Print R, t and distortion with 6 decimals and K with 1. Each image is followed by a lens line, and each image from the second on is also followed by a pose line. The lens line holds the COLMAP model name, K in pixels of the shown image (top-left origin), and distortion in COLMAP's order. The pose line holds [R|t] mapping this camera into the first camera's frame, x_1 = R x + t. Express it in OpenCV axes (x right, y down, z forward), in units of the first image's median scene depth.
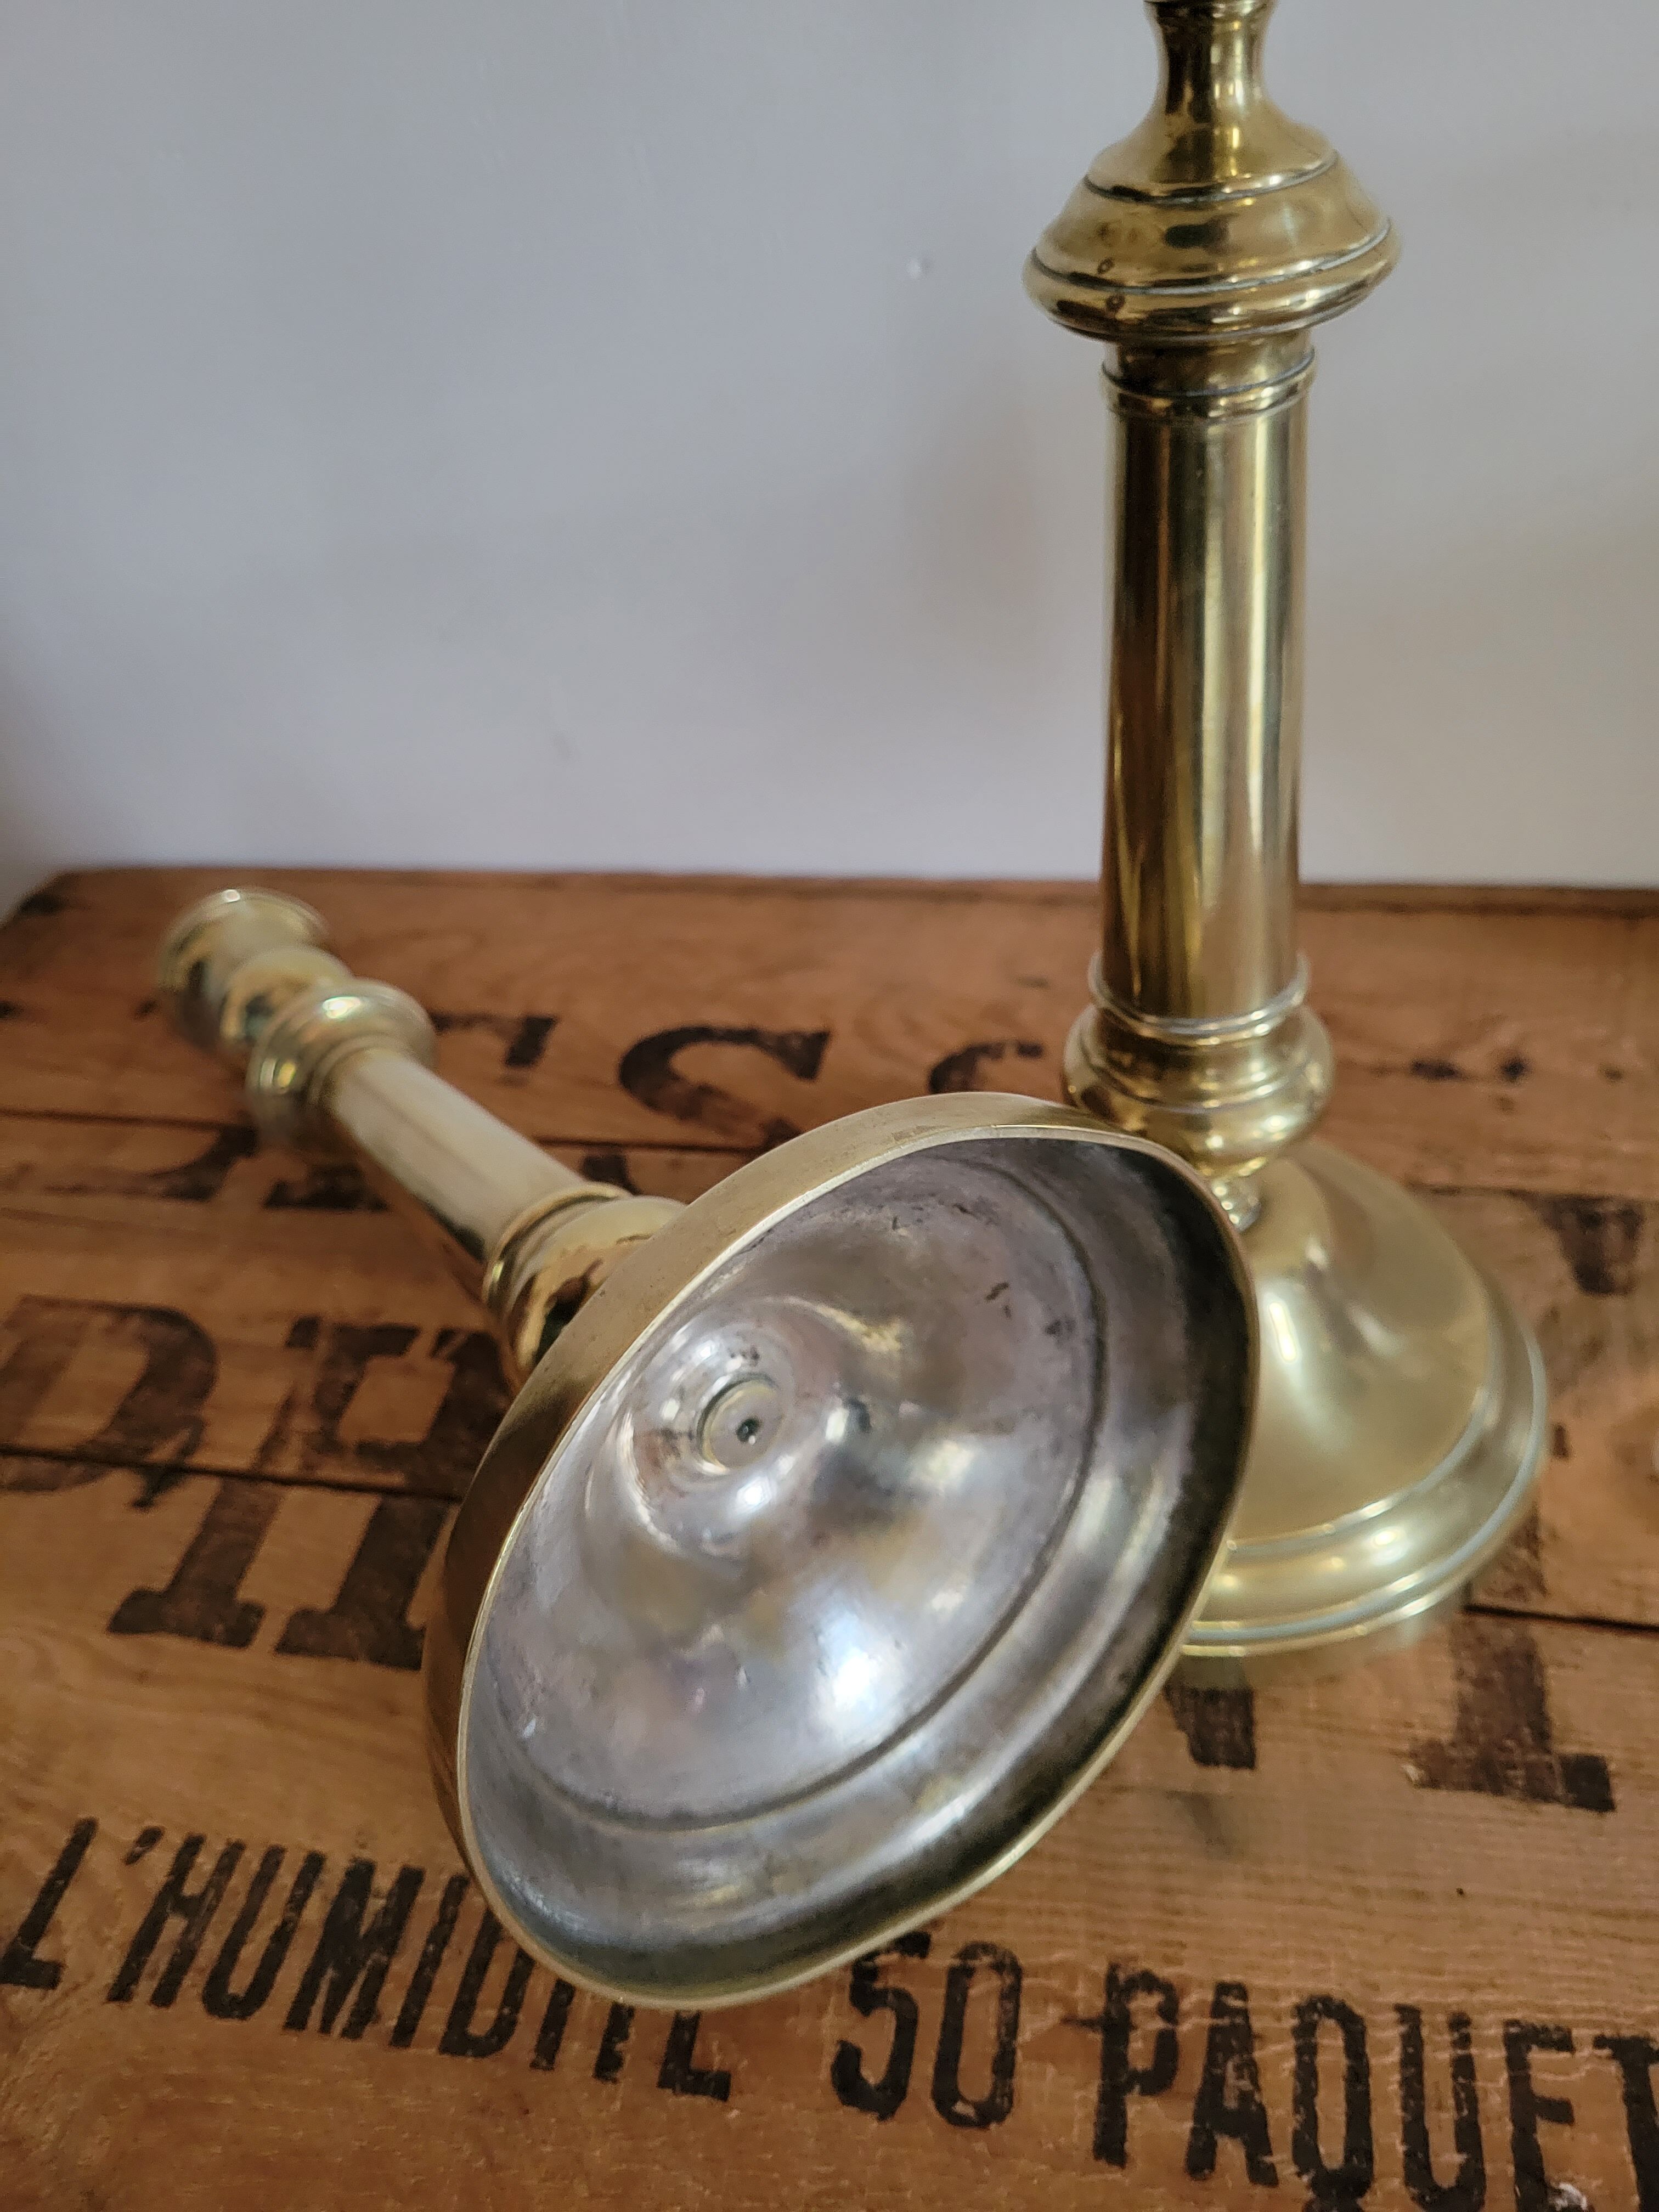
lens RADIAL K [[1732.0, 0, 829.5], [0, 1732.0, 1106.0], [0, 0, 1]] dist [0.002671, 0.051319]
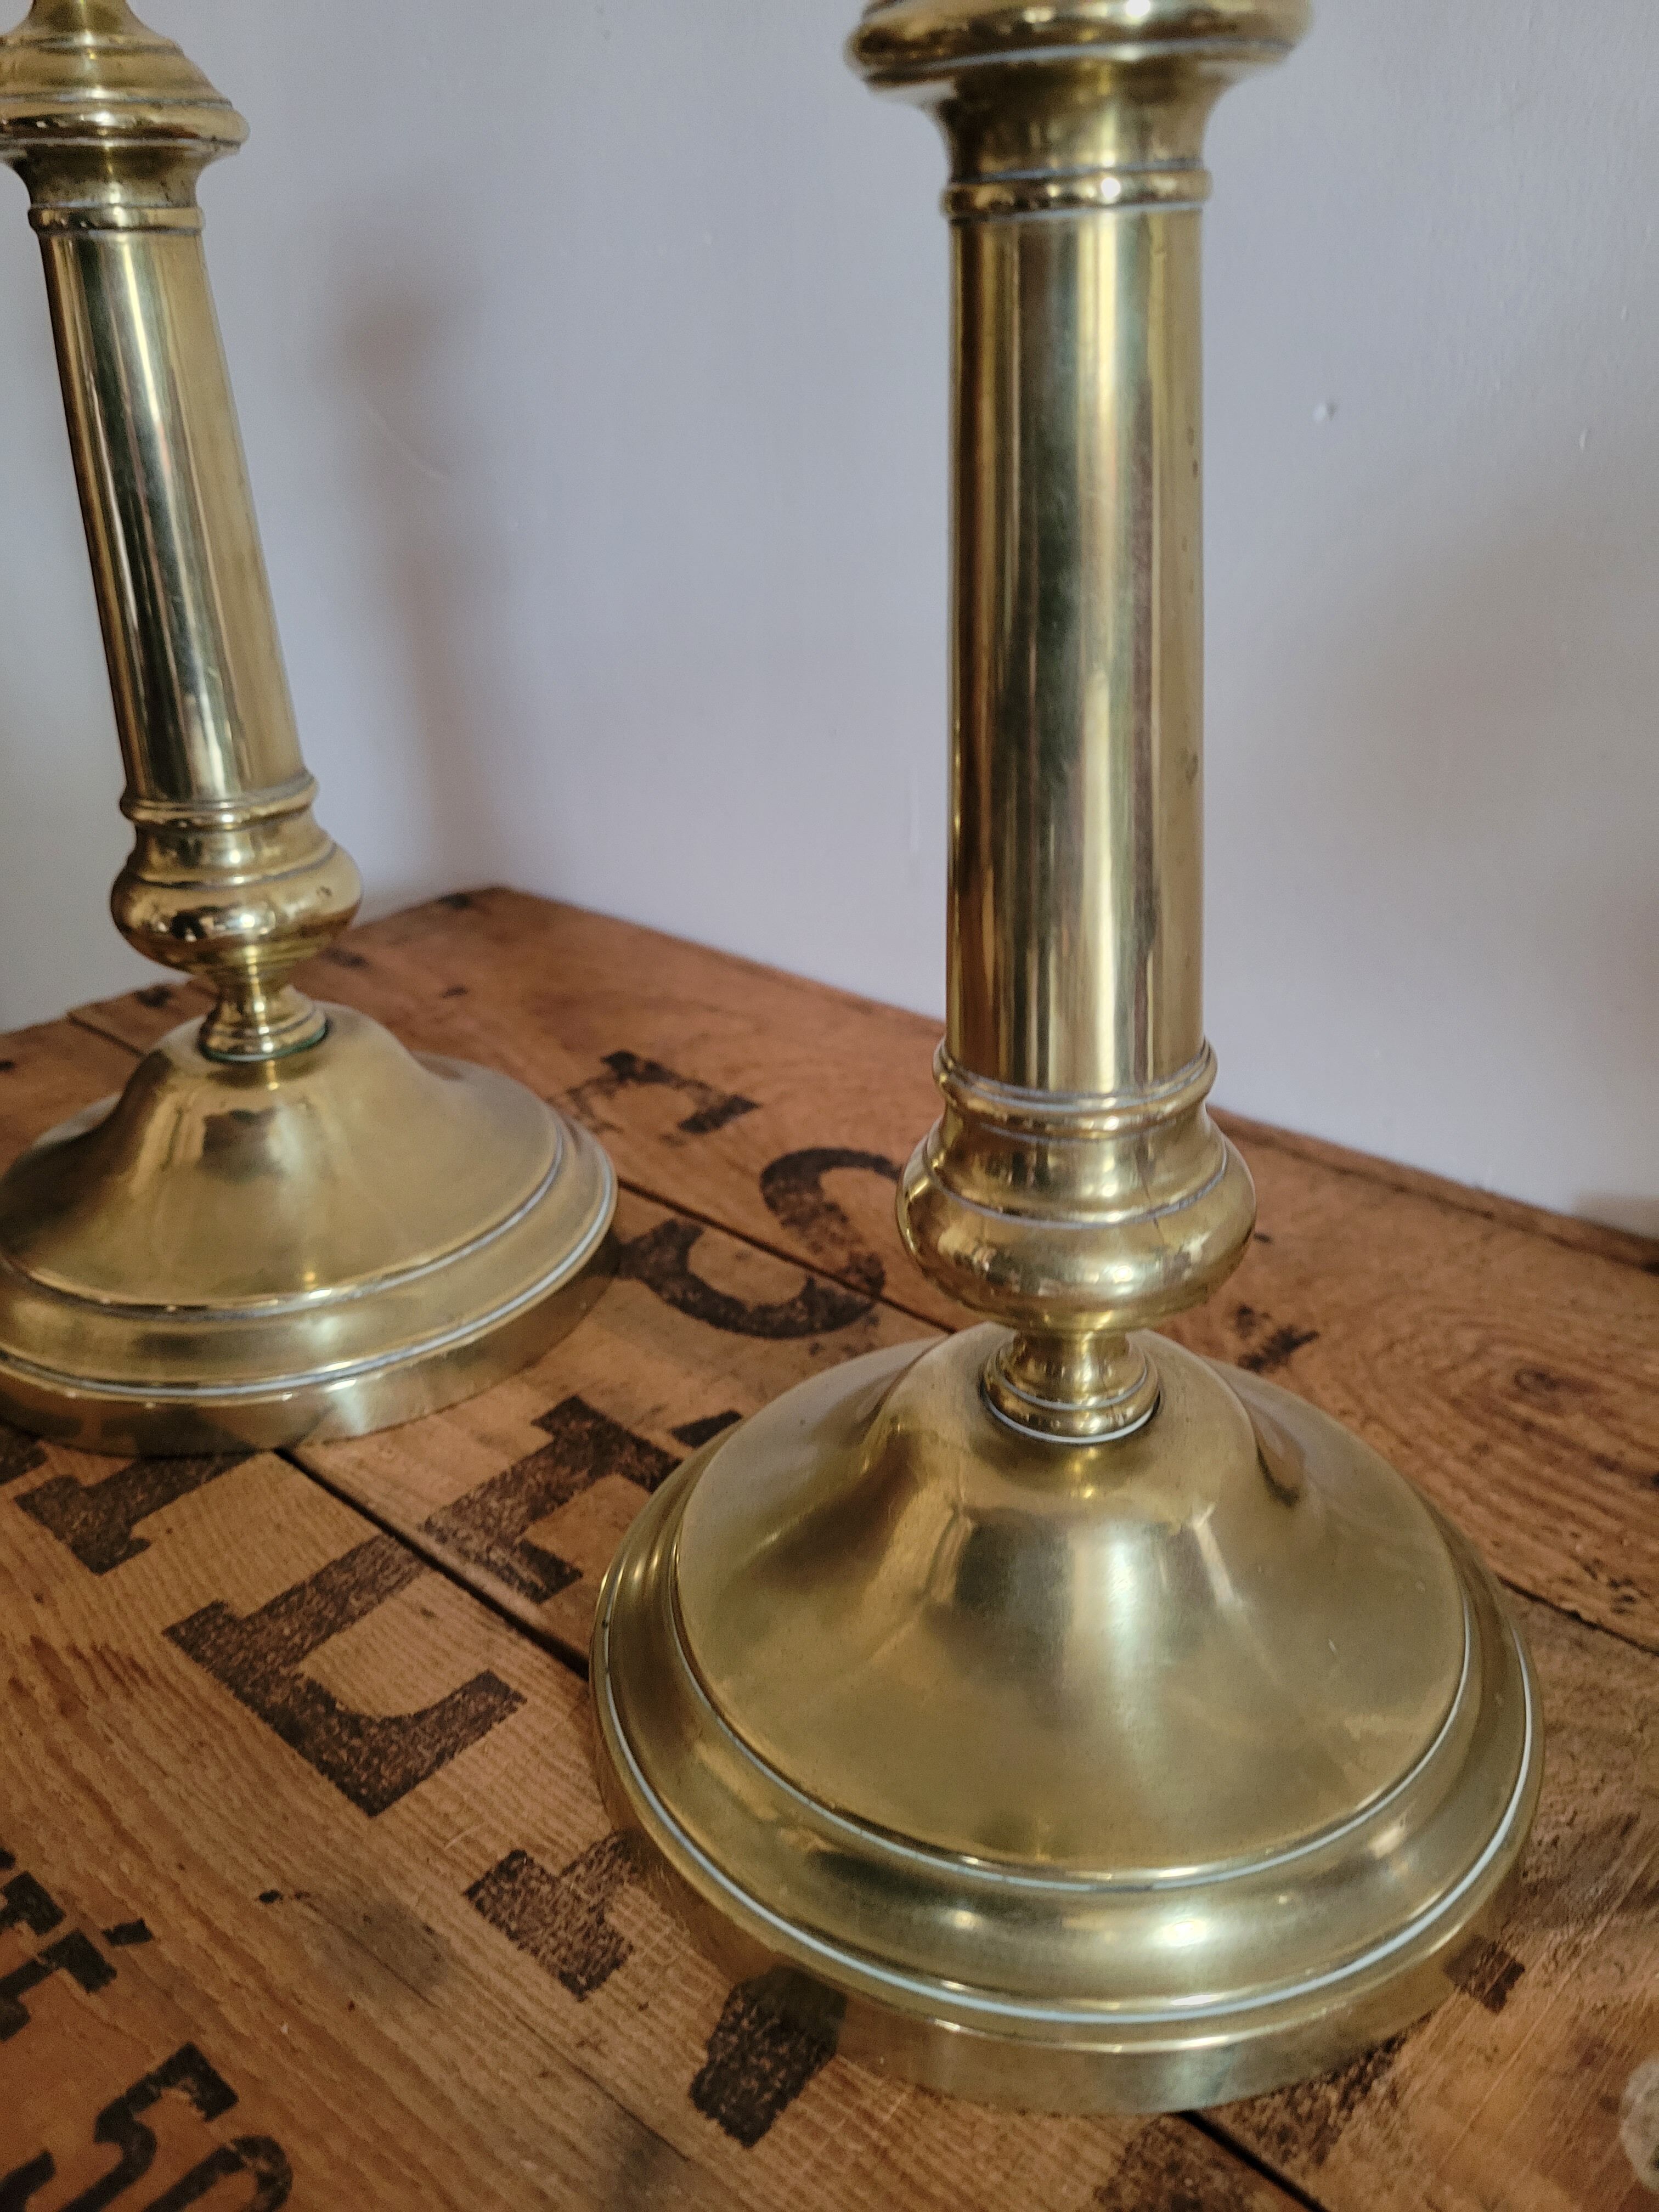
lens RADIAL K [[1643.8, 0, 862.6], [0, 1643.8, 1170.8], [0, 0, 1]] dist [0.031738, -0.034821]
pose [[0.864905, 0.307659, -0.396591, 0.405761], [-0.363839, 0.928587, -0.073119, 0.043332], [0.345774, 0.207537, 0.915079, 0.300775]]
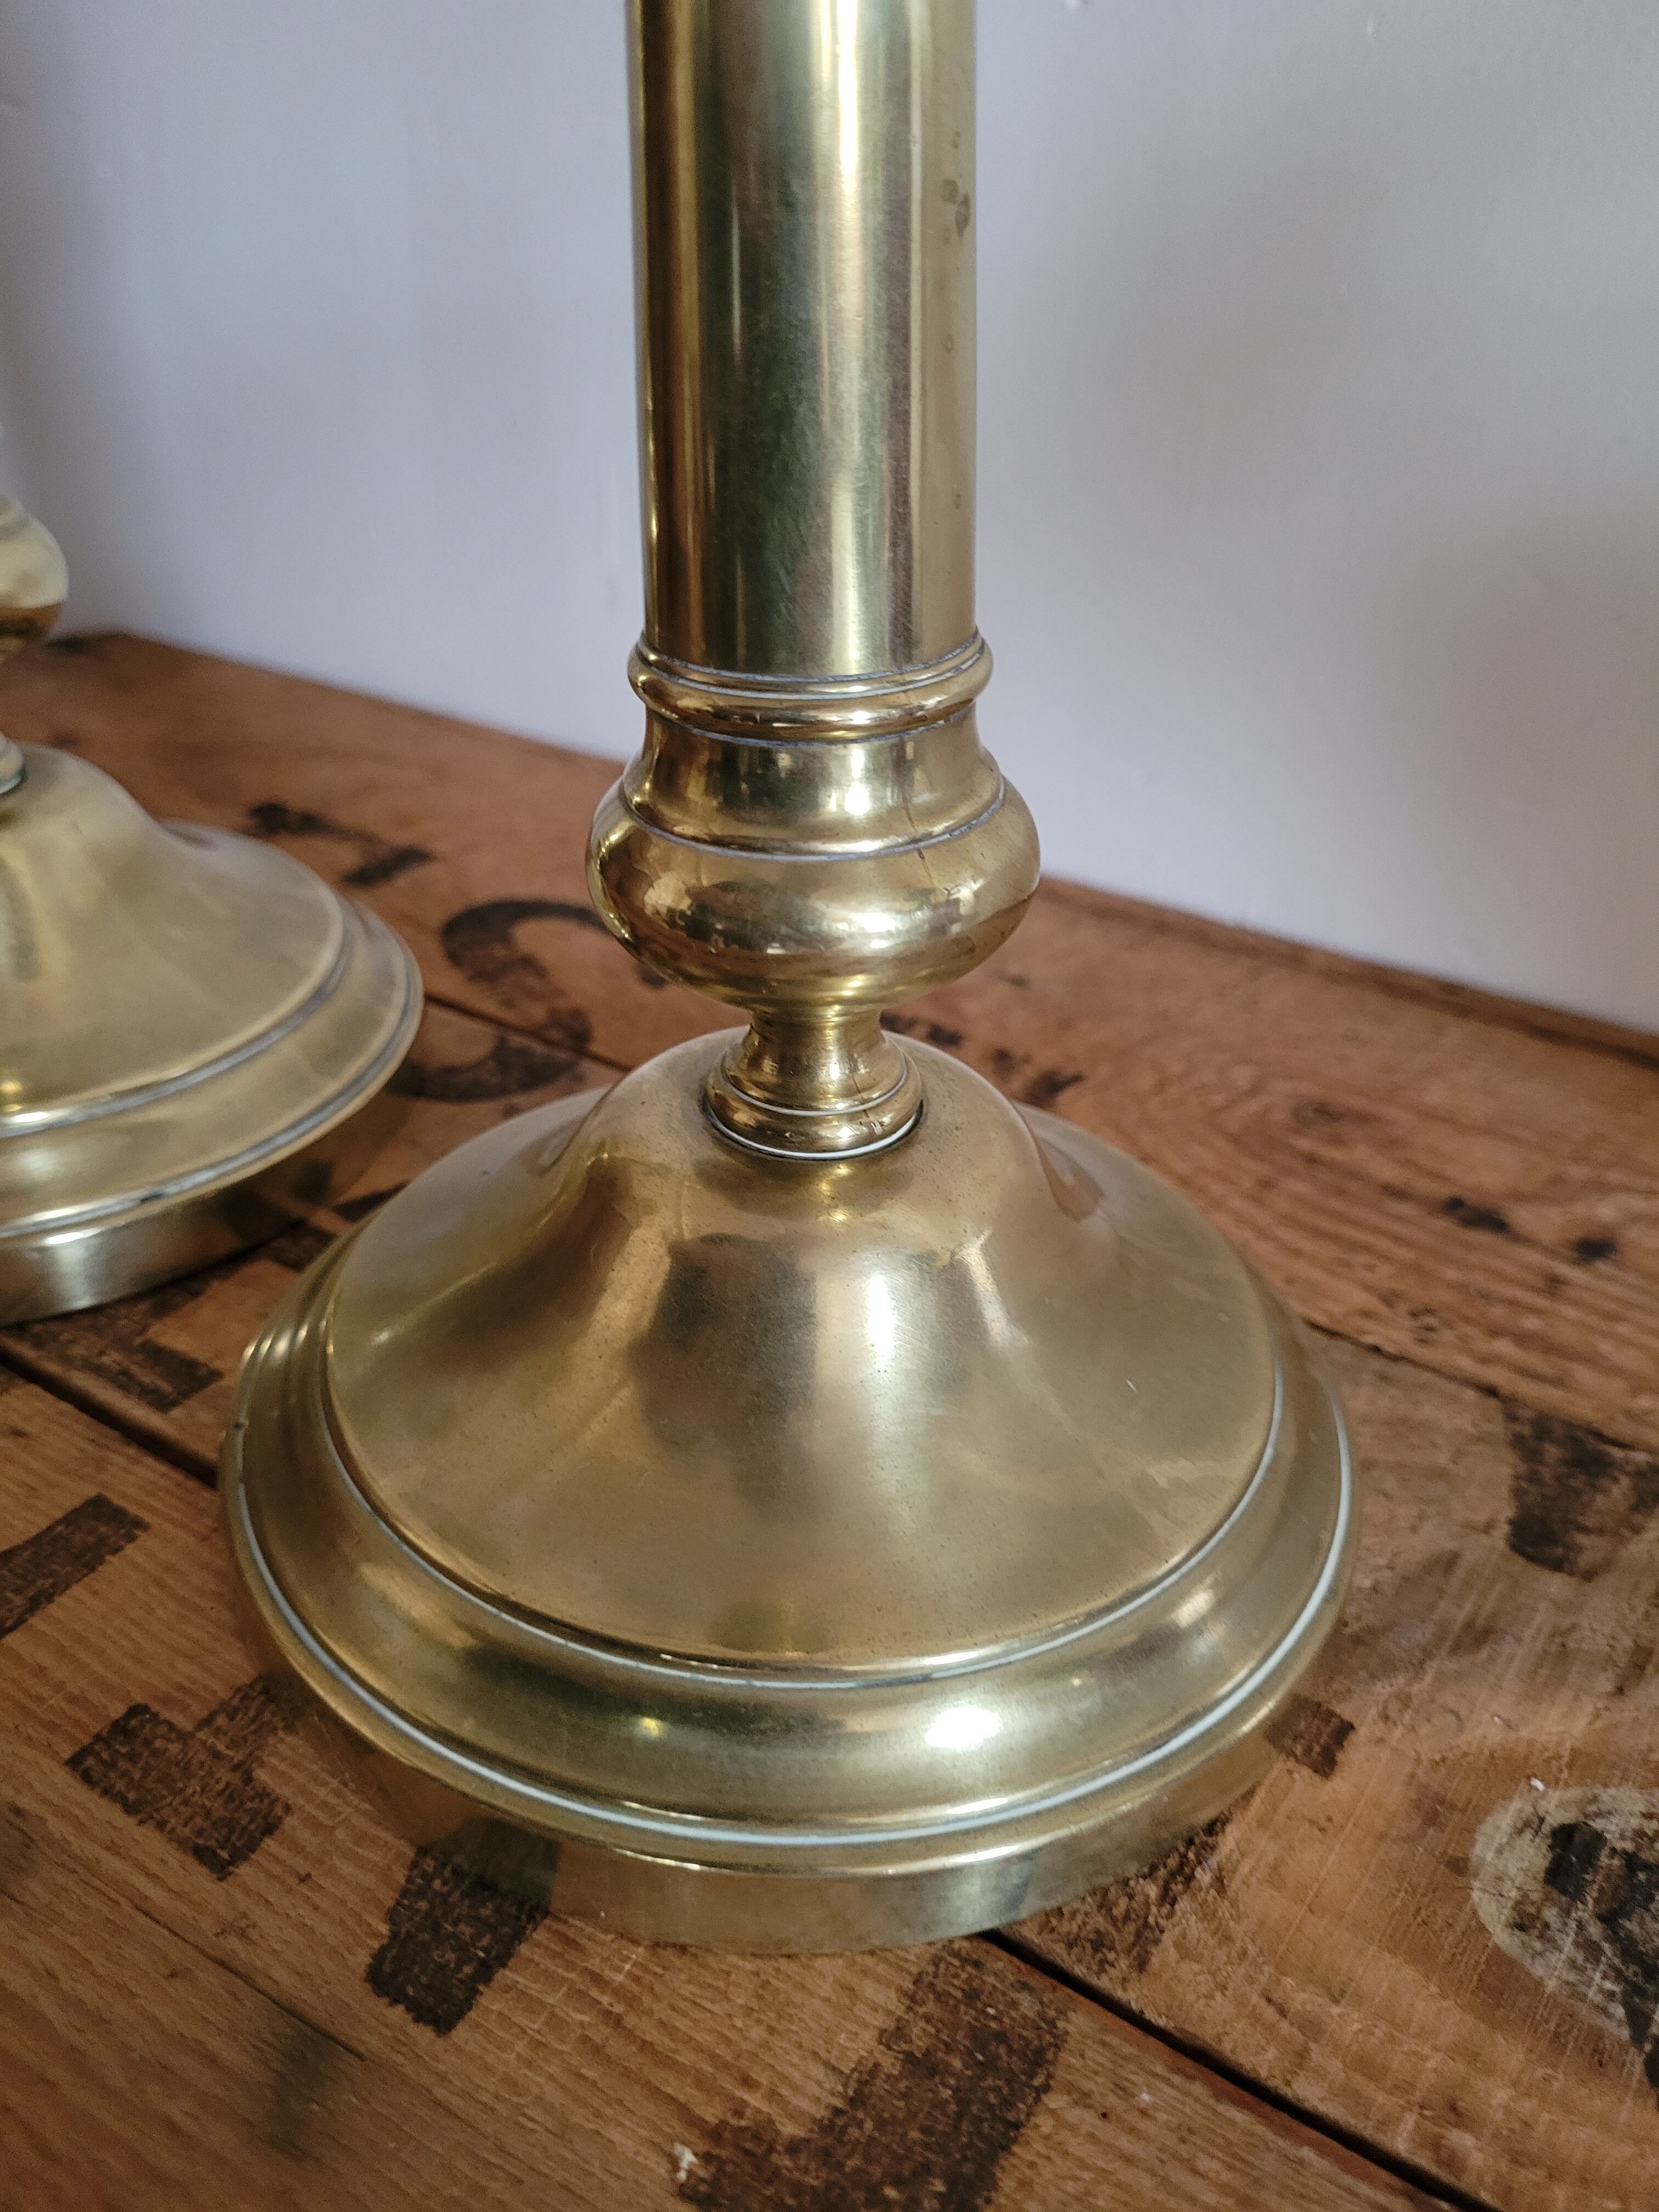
lens RADIAL K [[1634.5, 0, 832.1], [0, 1634.5, 1220.1], [0, 0, 1]] dist [-0.005033, -0.000919]
pose [[0.923177, 0.307028, -0.231254, 0.377954], [-0.318305, 0.947910, -0.012180, 0.096447], [0.215469, 0.084854, 0.972817, 0.469935]]
